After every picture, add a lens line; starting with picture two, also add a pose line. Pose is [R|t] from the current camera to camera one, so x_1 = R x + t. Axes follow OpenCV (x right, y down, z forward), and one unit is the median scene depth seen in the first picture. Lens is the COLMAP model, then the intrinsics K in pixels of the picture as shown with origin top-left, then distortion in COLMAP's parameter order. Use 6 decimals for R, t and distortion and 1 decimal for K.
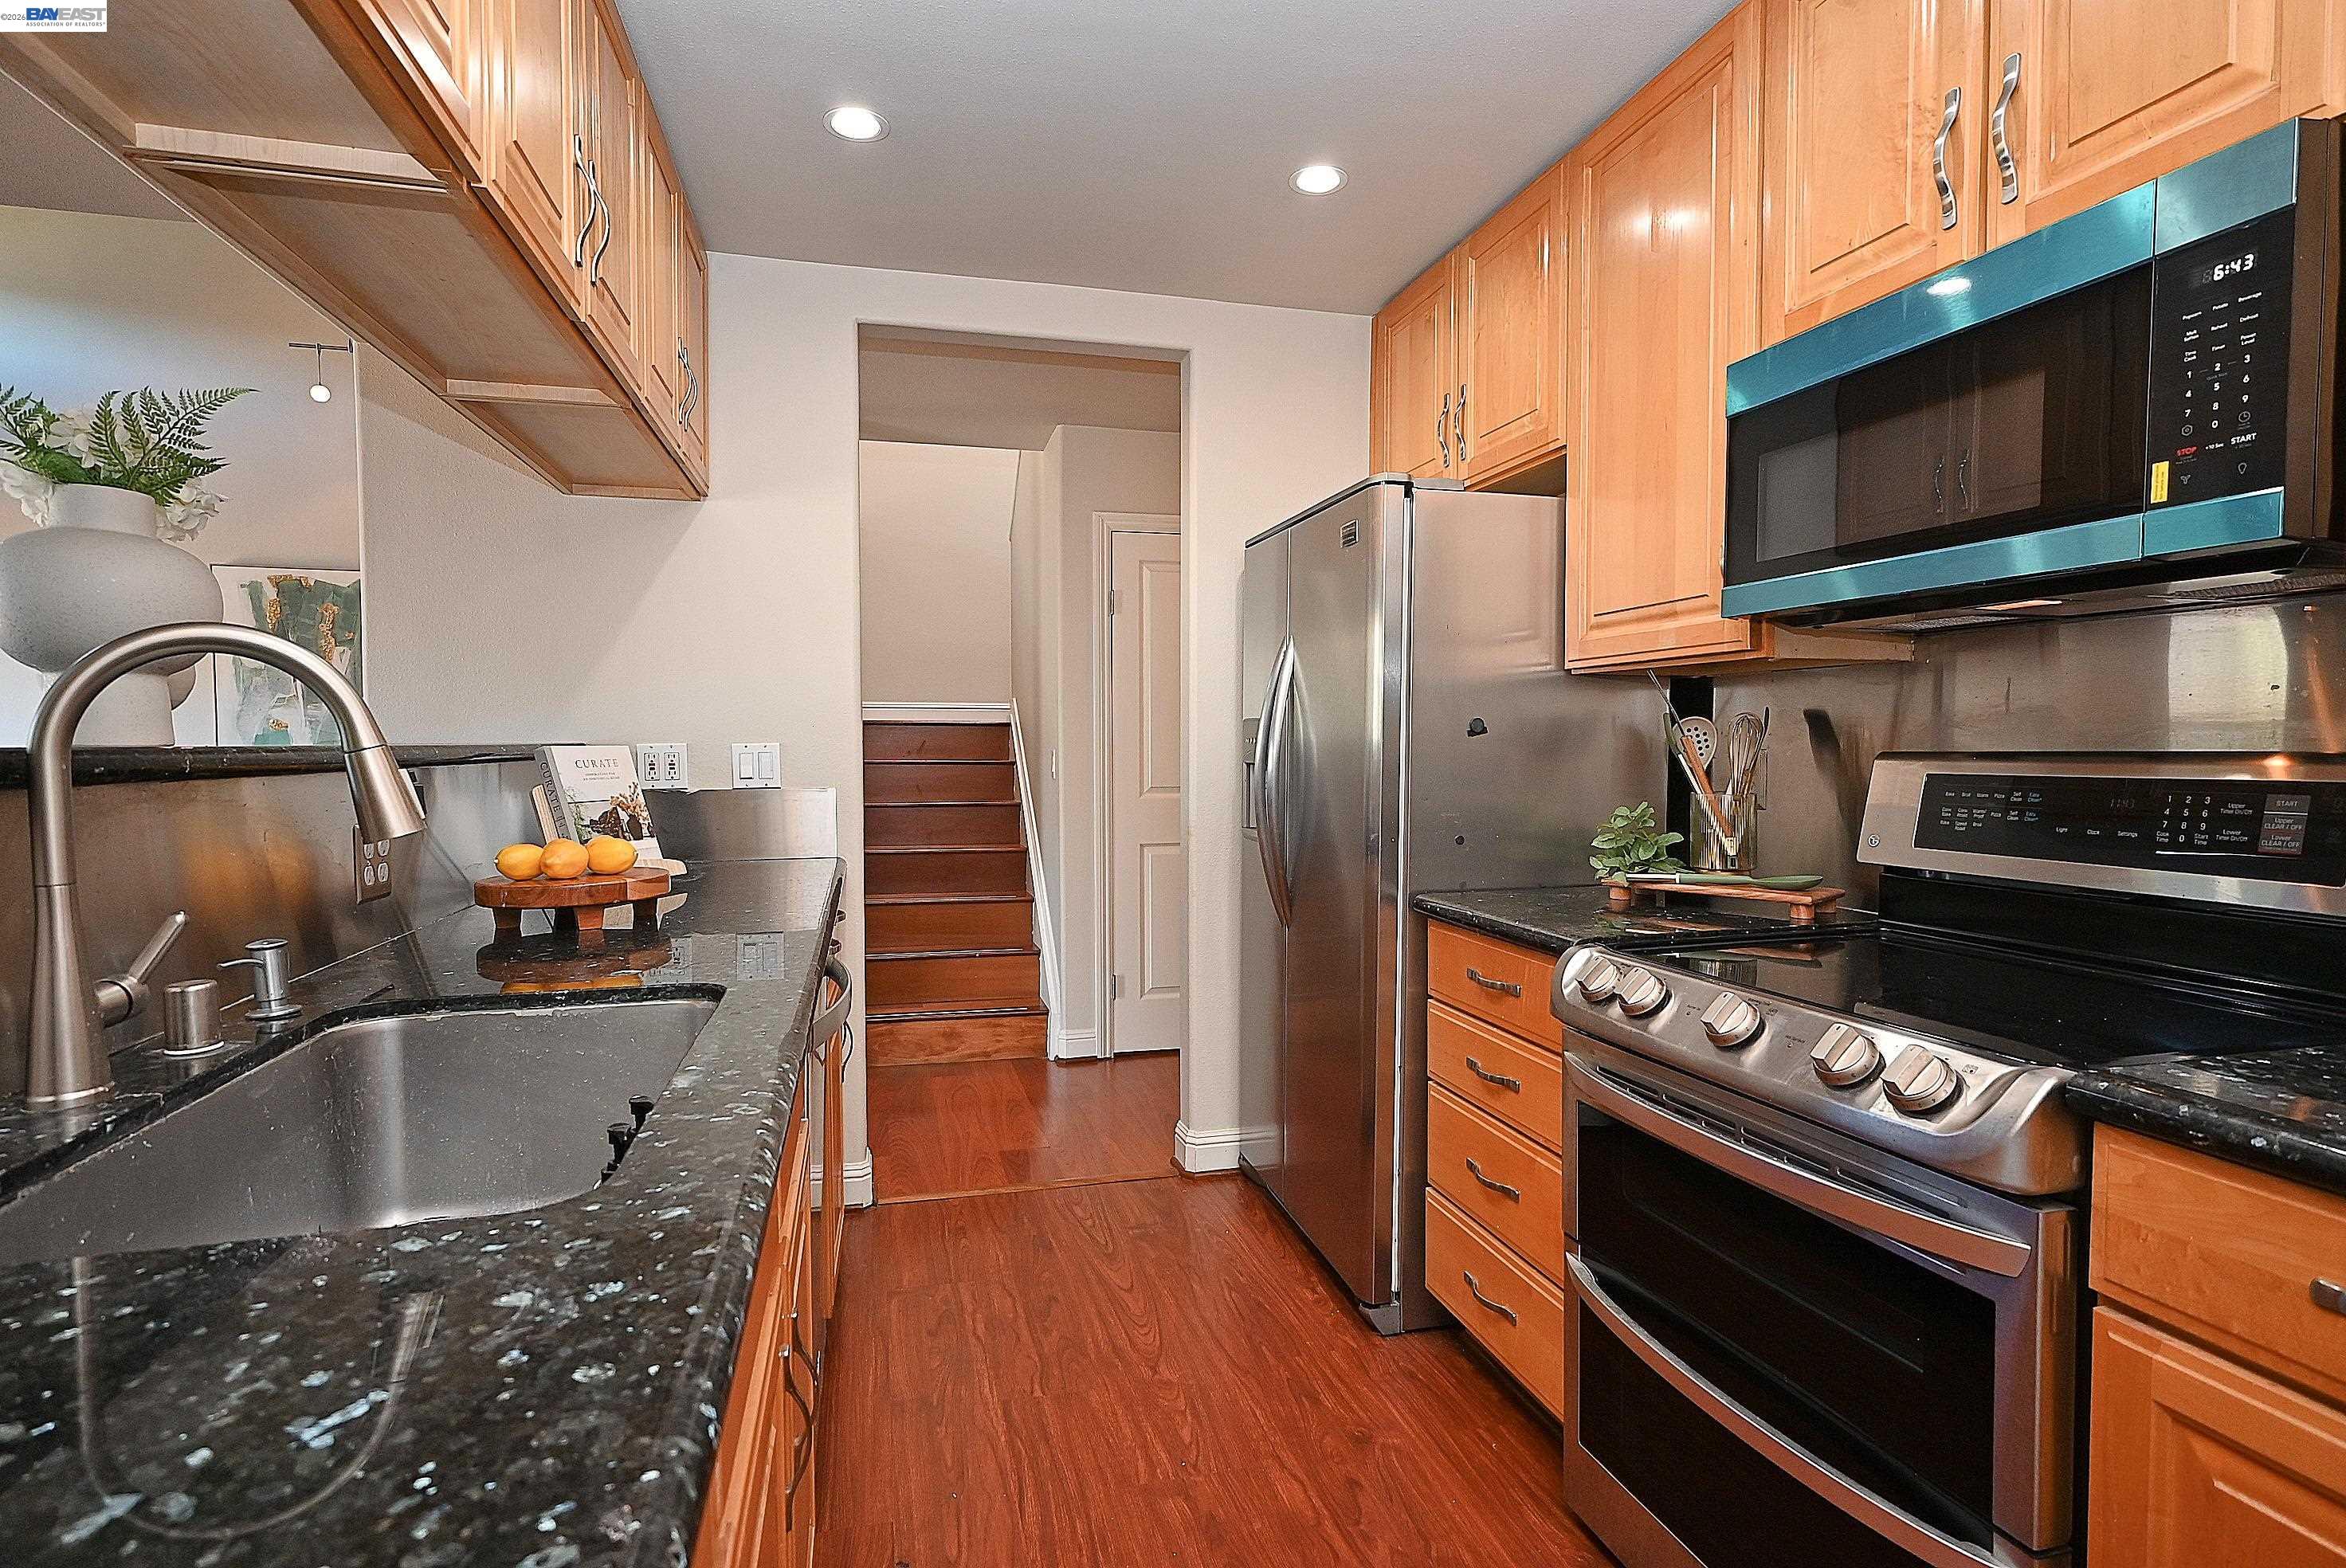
lens RADIAL K [[1126.0, 0, 1173.0], [0, 1126.0, 784.0], [0, 0, 1]] dist [-0.004708, -0.000137]
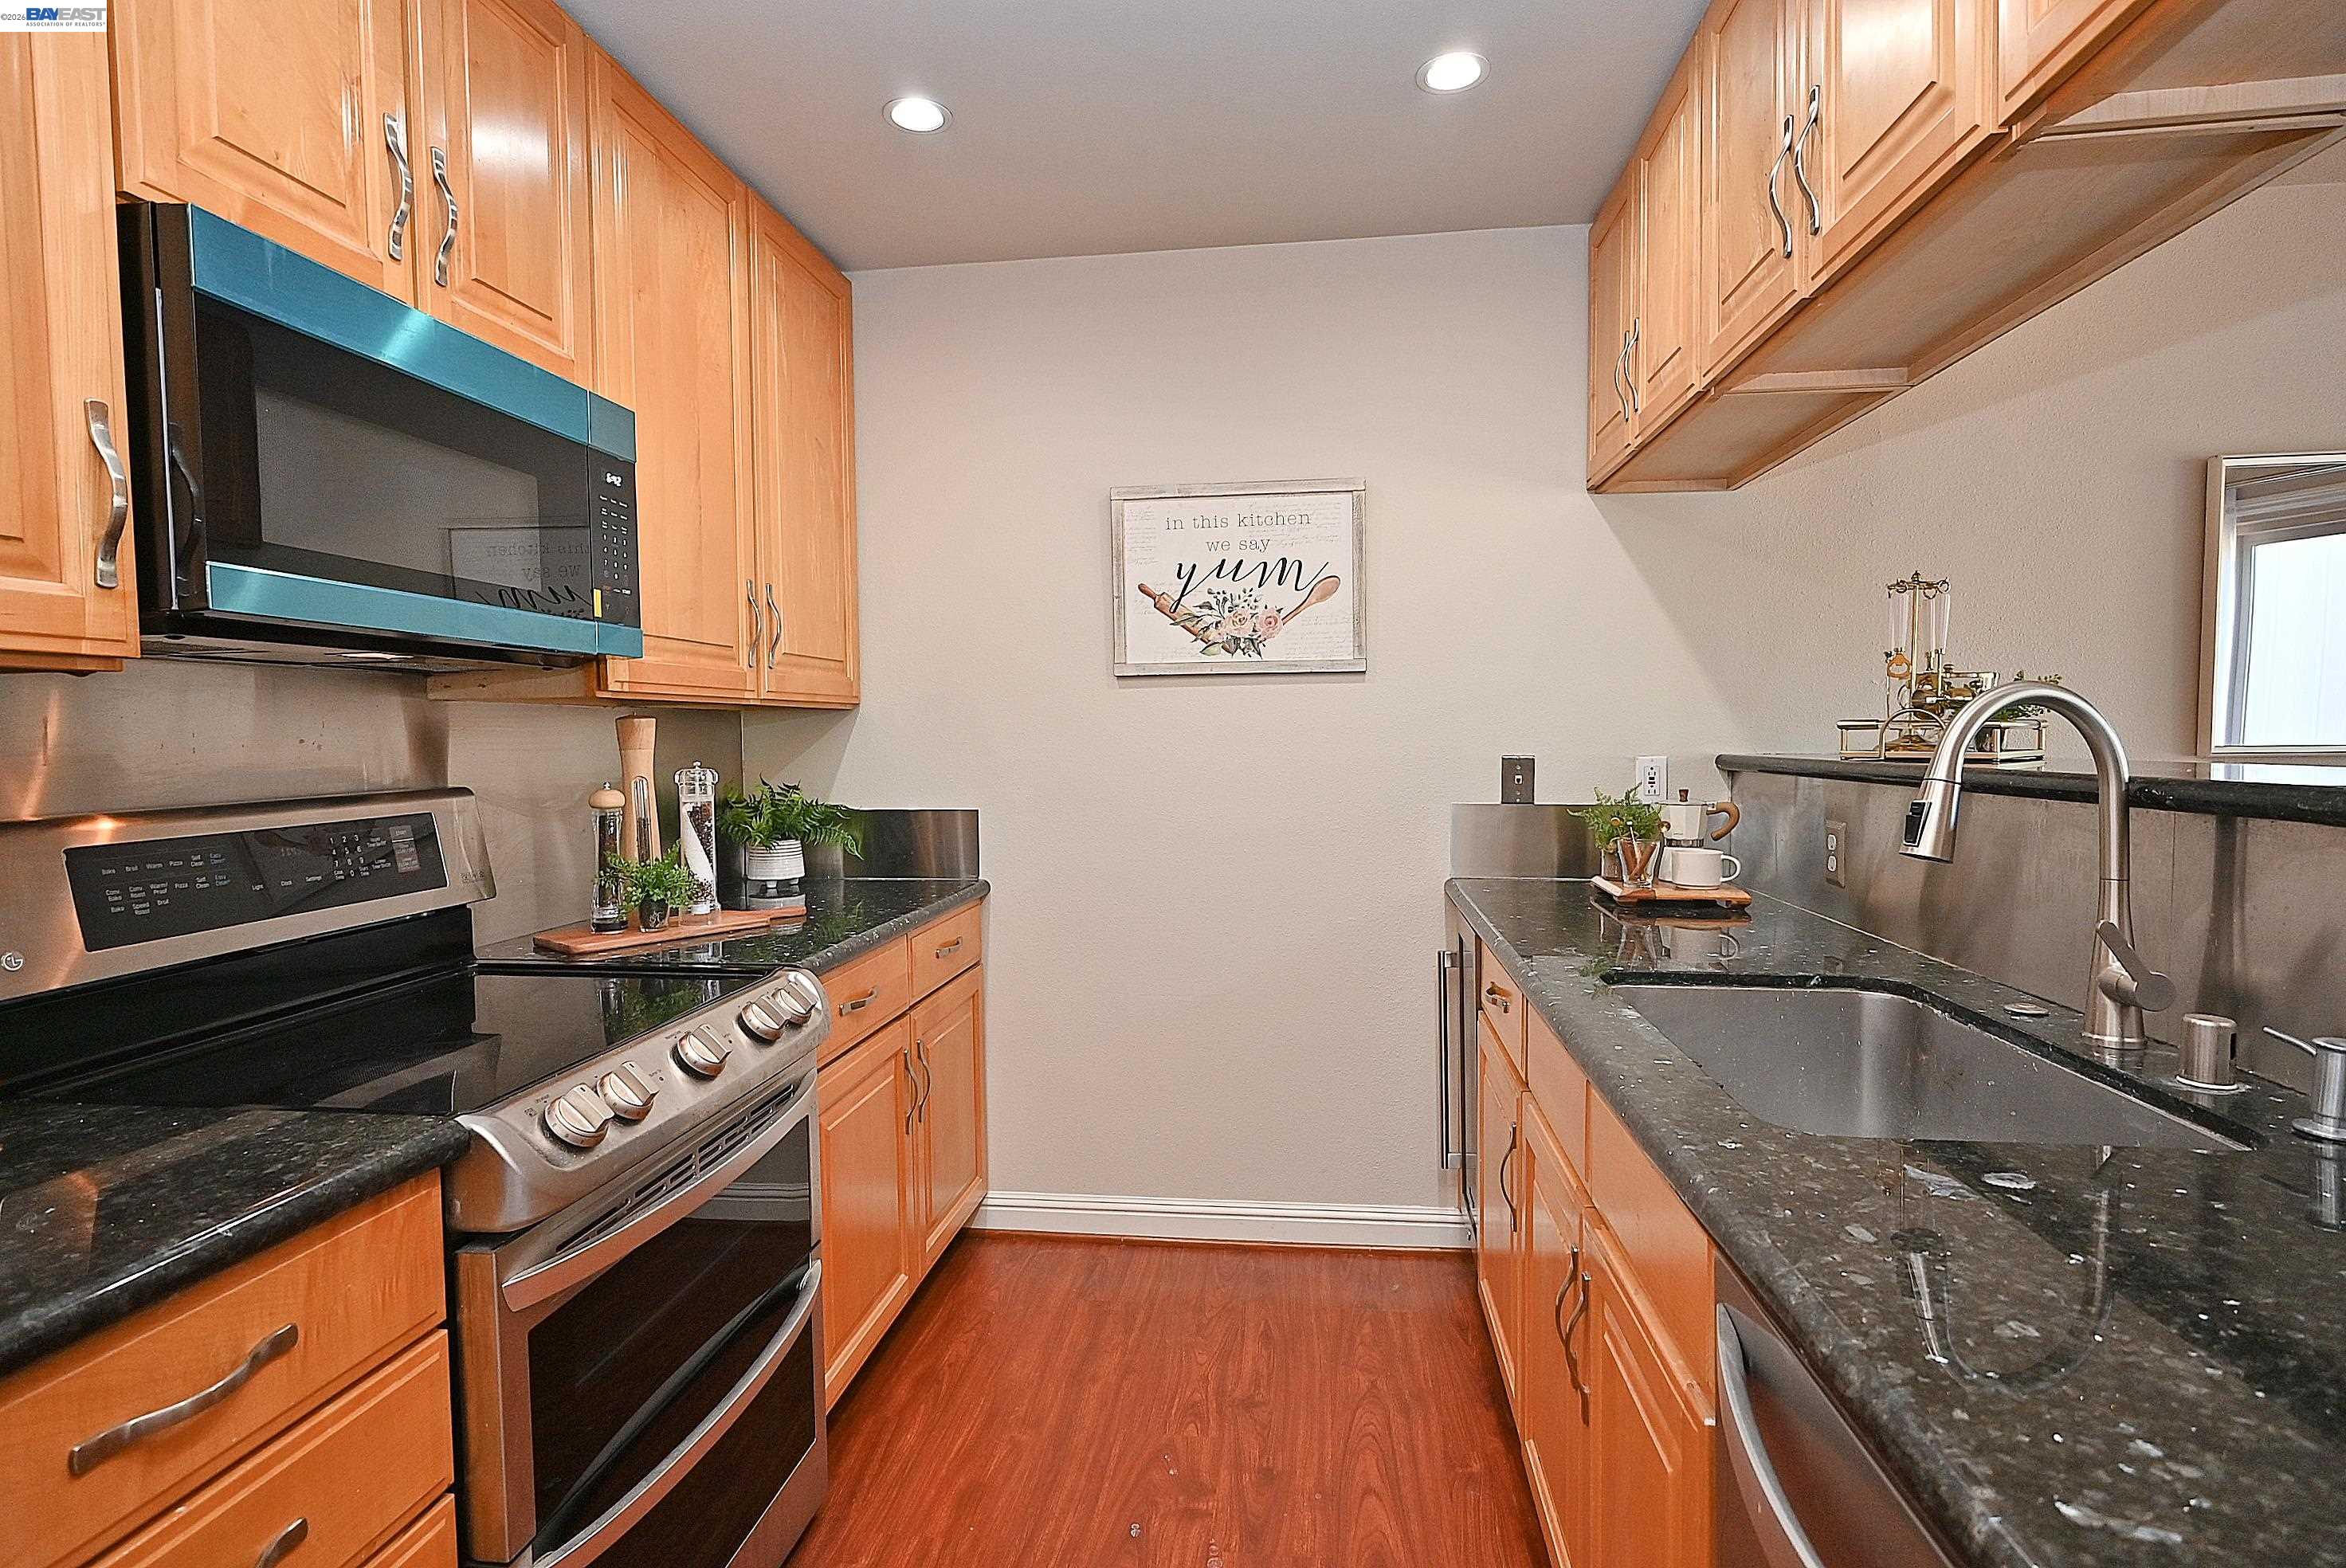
lens RADIAL K [[1158.7, 0, 1175.4], [0, 1158.7, 782.4], [0, 0, 1]] dist [-0.007436, 0.000678]
pose [[-0.928110, 0.002672, 0.372296, -0.272331], [0.032537, 0.996730, 0.073958, -0.090250], [-0.370881, 0.080754, -0.925163, 1.554551]]
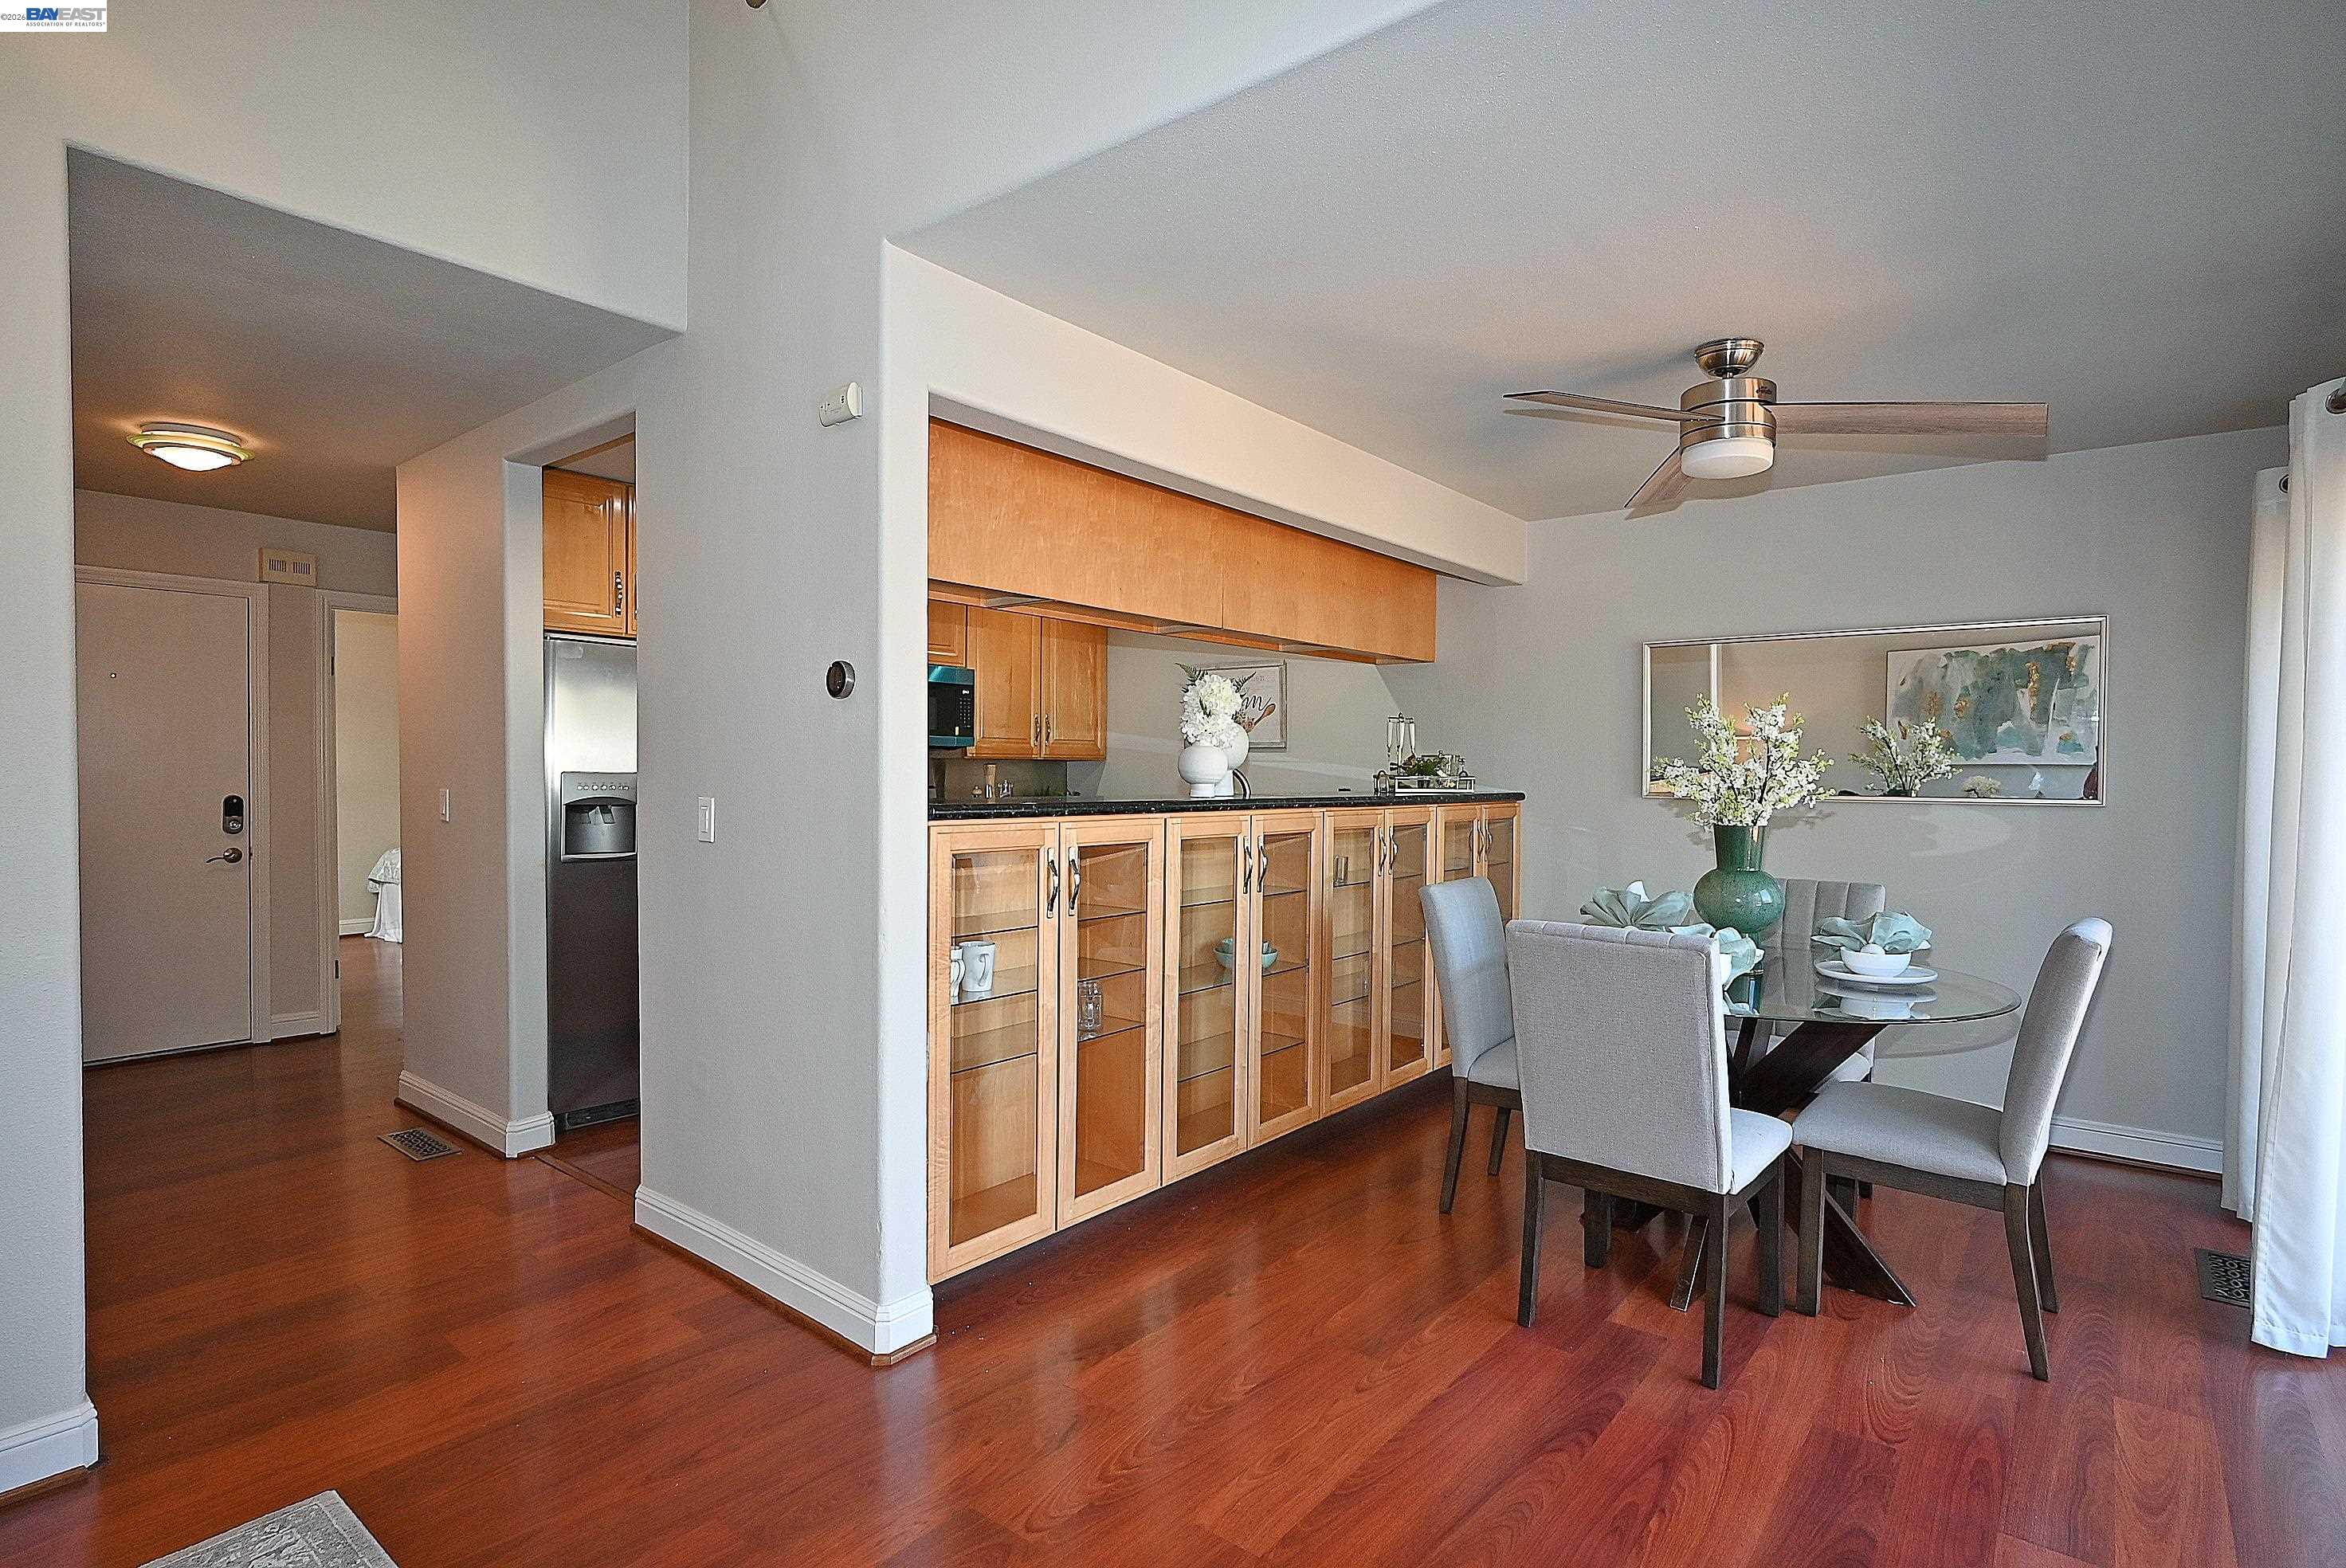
lens RADIAL K [[1158.7, 0, 1175.4], [0, 1158.7, 782.4], [0, 0, 1]] dist [-0.007436, 0.000678]
pose [[-0.592284, -0.011624, 0.805646, -2.638019], [0.022945, 0.999247, 0.031286, -0.131167], [-0.805403, 0.037016, -0.591571, 2.321210]]
